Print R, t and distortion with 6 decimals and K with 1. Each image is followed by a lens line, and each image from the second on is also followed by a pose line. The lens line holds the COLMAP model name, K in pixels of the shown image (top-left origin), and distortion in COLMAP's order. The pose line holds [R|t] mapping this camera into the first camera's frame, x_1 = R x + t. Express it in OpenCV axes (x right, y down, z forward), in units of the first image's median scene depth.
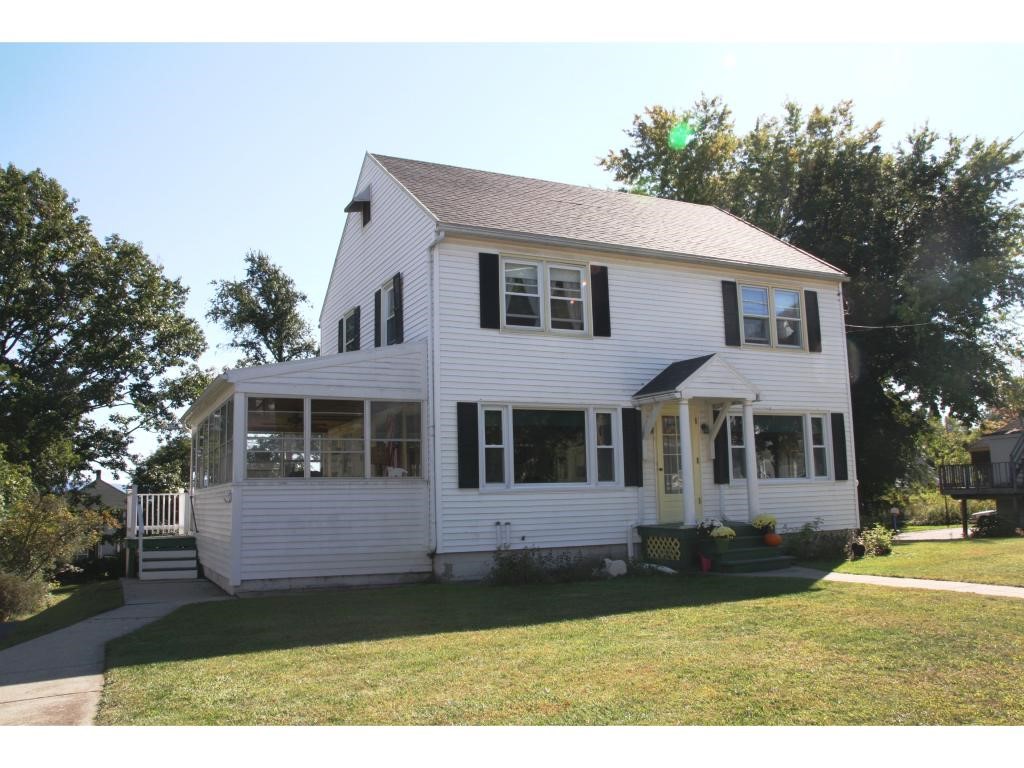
lens RADIAL K [[865.1, 0, 512.0], [0, 865.1, 384.0], [0, 0, 1]] dist [-0.142049, 0.161261]
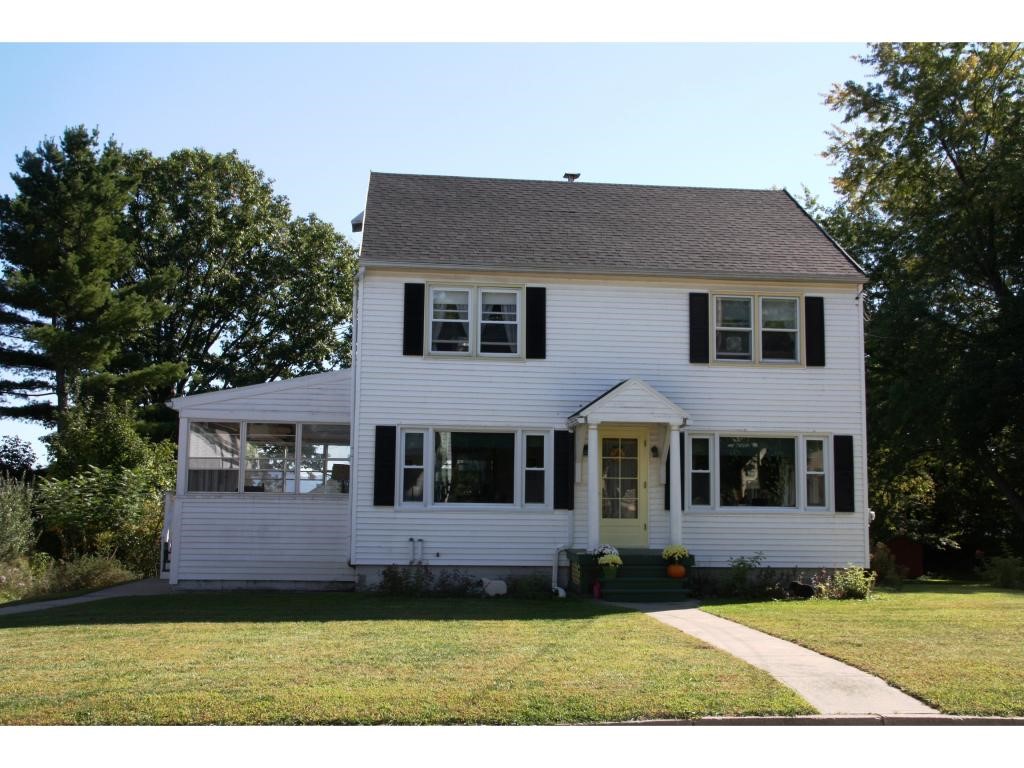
lens RADIAL K [[1086.1, 0, 512.0], [0, 1086.1, 384.0], [0, 0, 1]] dist [0.011405, 0.019162]
pose [[0.940164, -0.001079, -0.340722, 0.519484], [0.009548, 0.999686, 0.023180, -0.056423], [0.340589, -0.025046, 0.939878, -0.200583]]
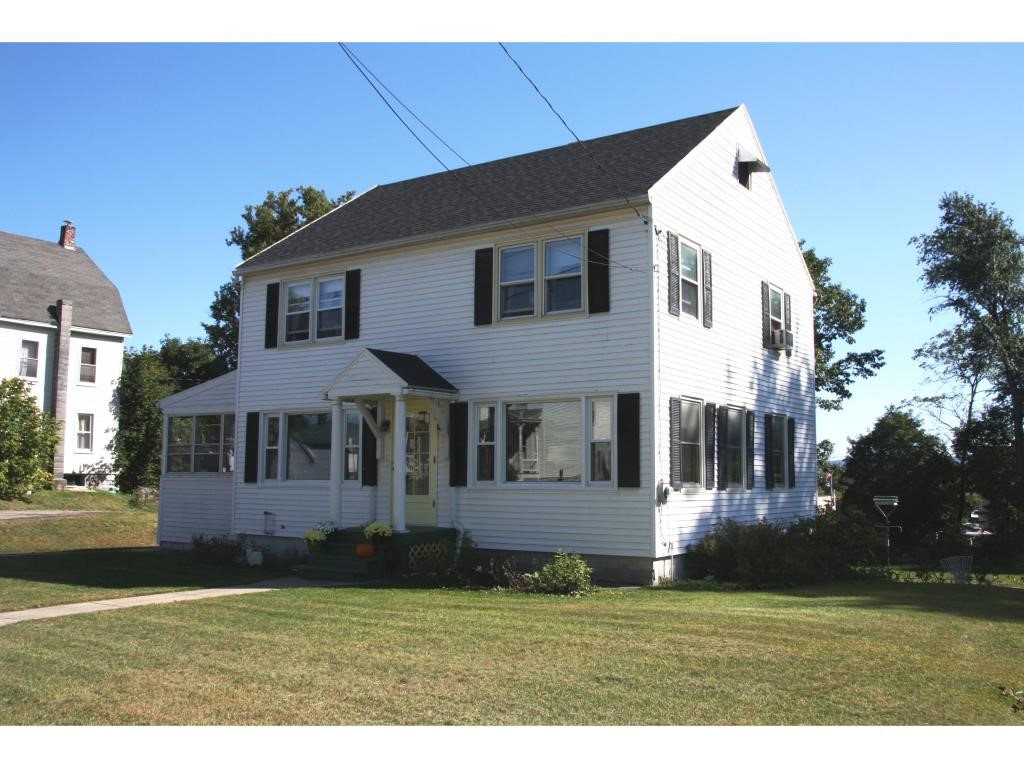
lens RADIAL K [[941.1, 0, 512.0], [0, 941.1, 384.0], [0, 0, 1]] dist [-0.079019, 0.001473]
pose [[0.506367, -0.061218, -0.860142, 1.186128], [0.094930, 0.995372, -0.014957, 0.033709], [0.857077, -0.074080, 0.509835, 0.601521]]
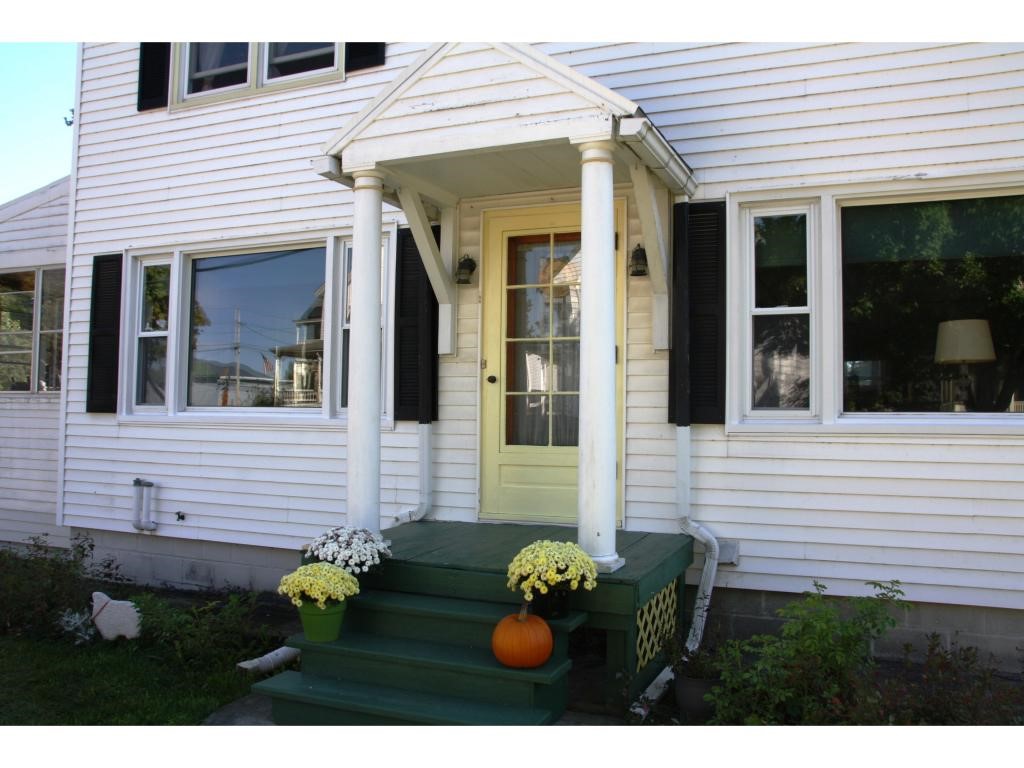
lens RADIAL K [[865.1, 0, 512.0], [0, 865.1, 384.0], [0, 0, 1]] dist [-0.142049, 0.161261]
pose [[0.659538, 0.002632, -0.751666, 0.477948], [0.069447, 0.995503, 0.064421, 0.079758], [0.748456, -0.094689, 0.656390, 0.780945]]
